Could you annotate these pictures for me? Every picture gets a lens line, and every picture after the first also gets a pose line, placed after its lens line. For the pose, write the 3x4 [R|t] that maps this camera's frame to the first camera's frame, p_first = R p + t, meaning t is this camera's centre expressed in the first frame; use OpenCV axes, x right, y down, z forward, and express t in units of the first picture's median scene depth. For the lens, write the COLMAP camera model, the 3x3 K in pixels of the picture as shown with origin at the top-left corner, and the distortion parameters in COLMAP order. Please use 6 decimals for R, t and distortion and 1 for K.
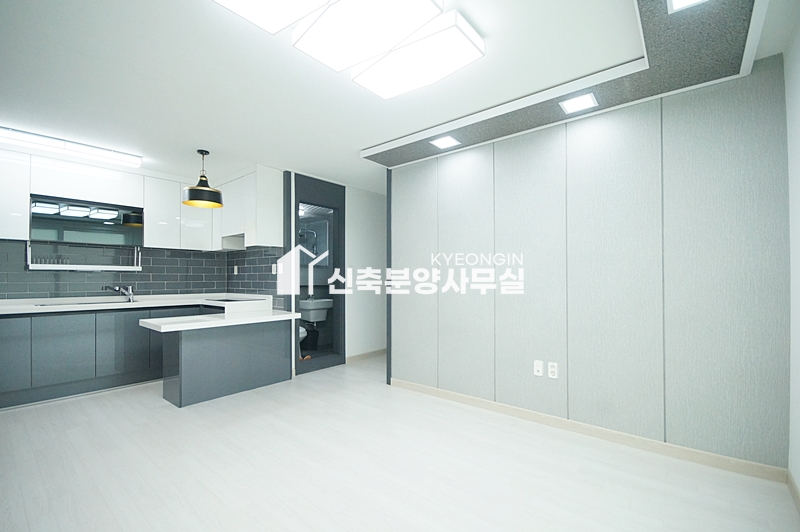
lens RADIAL K [[356.8, 0, 398.0], [0, 356.8, 278.3], [0, 0, 1]] dist [0.001991, 0.000095]
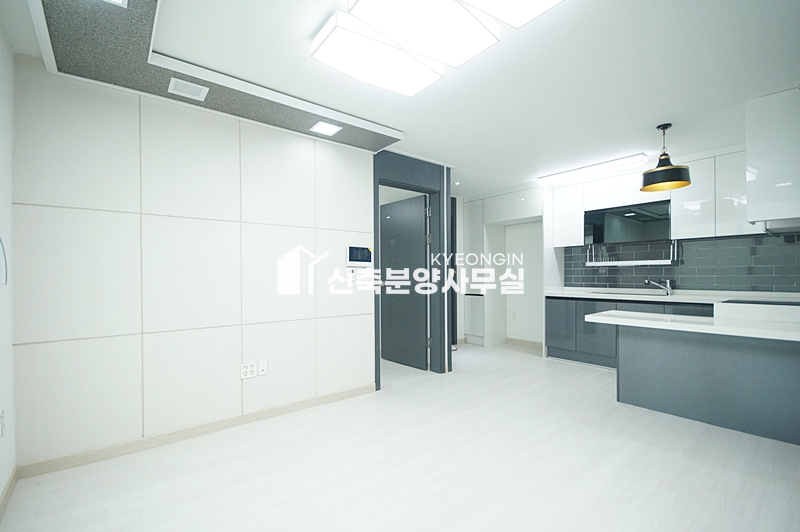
lens RADIAL K [[356.8, 0, 398.0], [0, 356.8, 278.3], [0, 0, 1]] dist [0.001991, 0.000095]
pose [[-0.188754, 0.012469, -0.981945, 0.402048], [0.007876, 0.999906, 0.011183, 0.000634], [0.981993, -0.005623, -0.188834, 0.486895]]
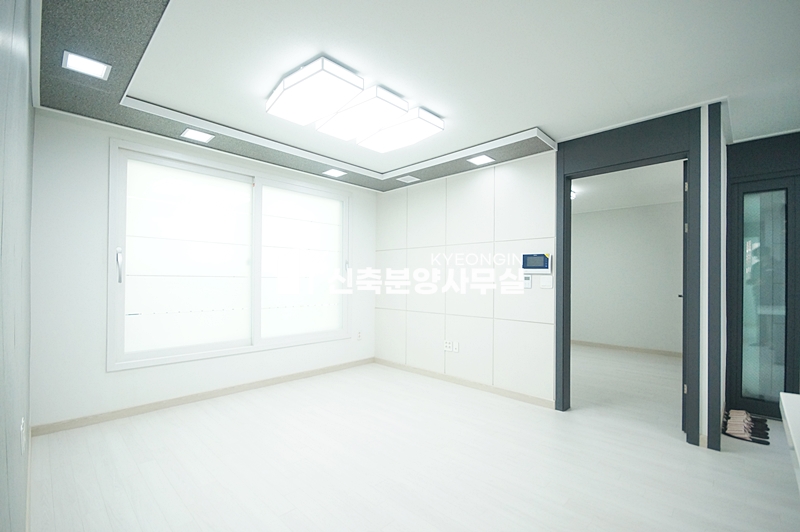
lens RADIAL K [[356.8, 0, 398.0], [0, 356.8, 278.3], [0, 0, 1]] dist [0.001991, 0.000095]
pose [[-0.996722, -0.004149, 0.080793, -0.181509], [-0.004966, 0.999939, -0.009911, 0.002163], [-0.080747, -0.010279, -0.996682, 1.123925]]
